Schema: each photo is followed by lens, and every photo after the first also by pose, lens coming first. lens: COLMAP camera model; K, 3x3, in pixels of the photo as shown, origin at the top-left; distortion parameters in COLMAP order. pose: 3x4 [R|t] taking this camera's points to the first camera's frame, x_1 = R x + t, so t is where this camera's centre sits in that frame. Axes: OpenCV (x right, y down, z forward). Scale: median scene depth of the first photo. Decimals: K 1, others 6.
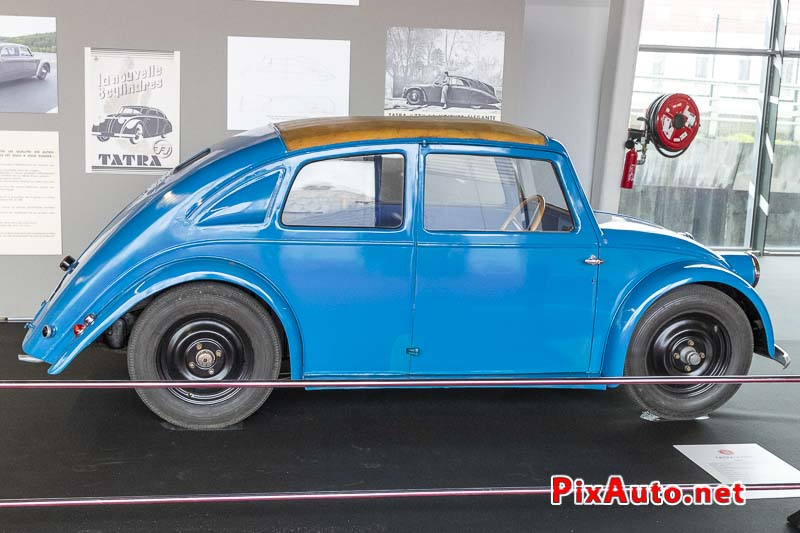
lens RADIAL K [[911.2, 0, 399.7], [0, 911.2, 266.5], [0, 0, 1]] dist [-0.010784, 0.000000]
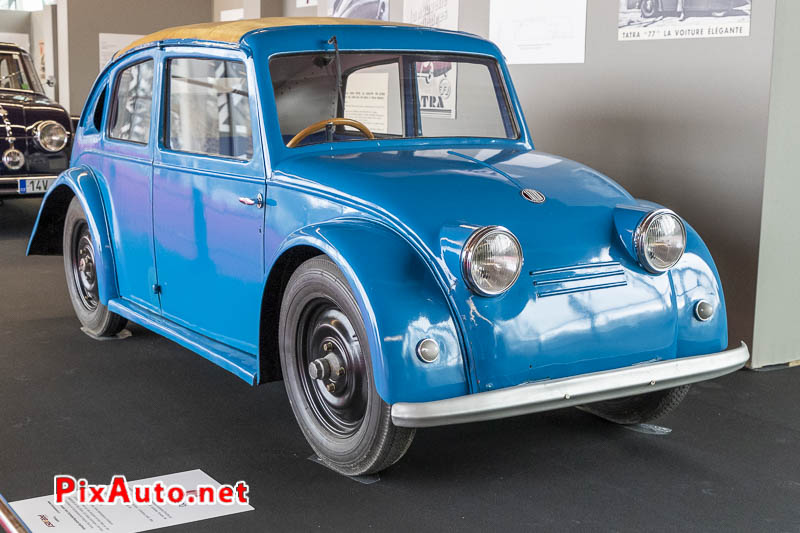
lens RADIAL K [[1151.6, 0, 399.9], [0, 1151.6, 267.4], [0, 0, 1]] dist [0.010772, 0.000000]
pose [[0.432867, 0.117699, -0.893741, 0.745035], [-0.141692, 0.987999, 0.061486, -0.019599], [0.890252, 0.100021, 0.444349, 0.477932]]
